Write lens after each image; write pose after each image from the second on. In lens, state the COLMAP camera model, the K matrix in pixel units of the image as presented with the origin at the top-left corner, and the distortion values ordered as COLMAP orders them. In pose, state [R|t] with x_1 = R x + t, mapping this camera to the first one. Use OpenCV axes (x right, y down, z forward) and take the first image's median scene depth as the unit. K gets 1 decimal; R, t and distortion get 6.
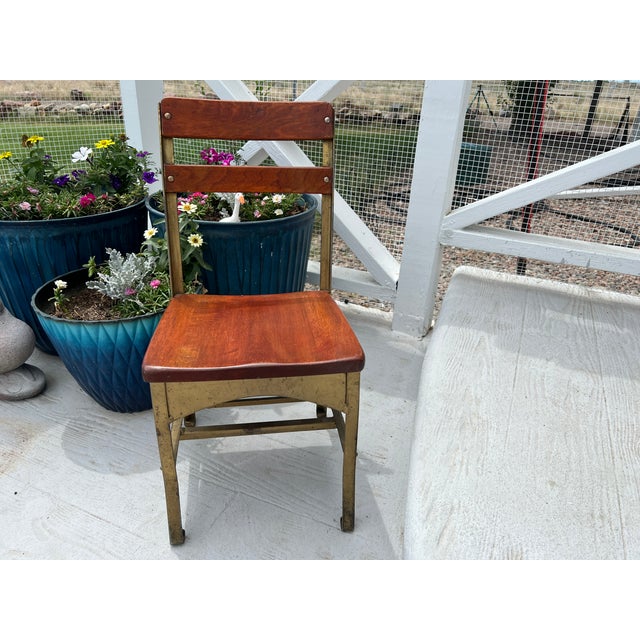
lens RADIAL K [[513.1, 0, 329.6], [0, 513.1, 322.9], [0, 0, 1]] dist [0.012529, -0.027430]
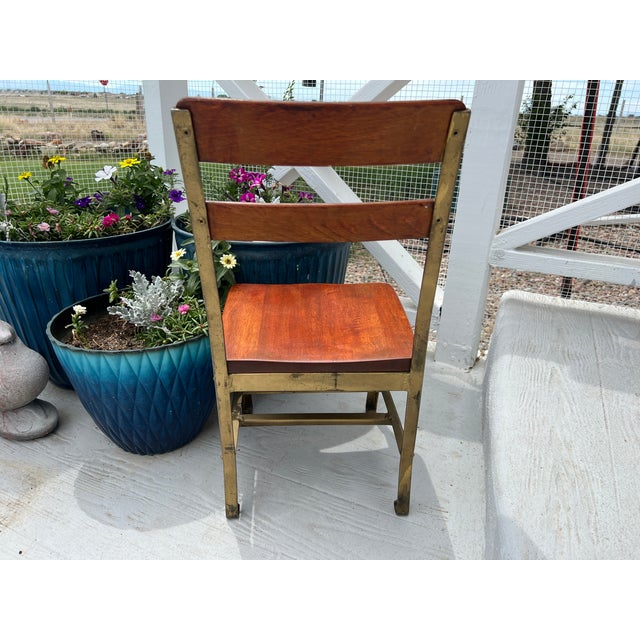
lens RADIAL K [[513.1, 0, 321.5], [0, 513.1, 315.4], [0, 0, 1]] dist [0.012529, -0.027430]
pose [[0.999424, -0.005172, -0.033543, -0.065703], [0.002525, 0.996913, -0.078475, 0.005268], [0.033846, 0.078345, 0.996352, 0.112268]]
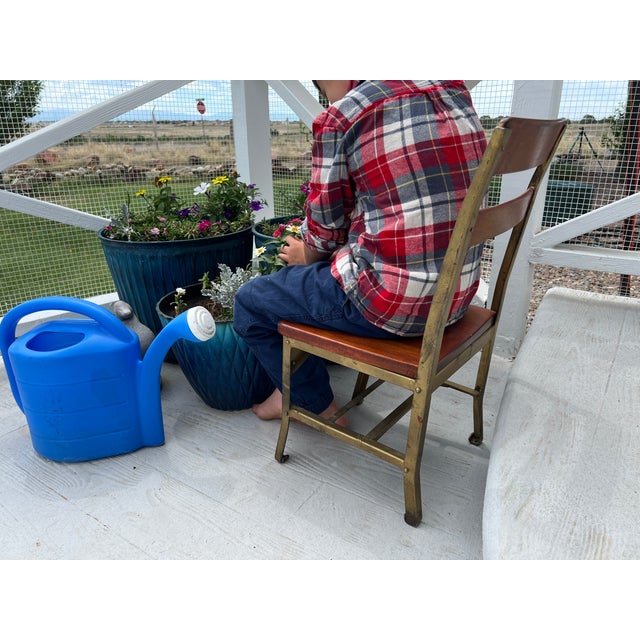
lens RADIAL K [[513.1, 0, 317.0], [0, 513.1, 320.2], [0, 0, 1]] dist [0.012529, -0.027430]
pose [[0.979299, 0.009426, -0.202200, 0.014960], [-0.030207, 0.994535, -0.099934, 0.087129], [0.200153, 0.103973, 0.974232, -0.061419]]
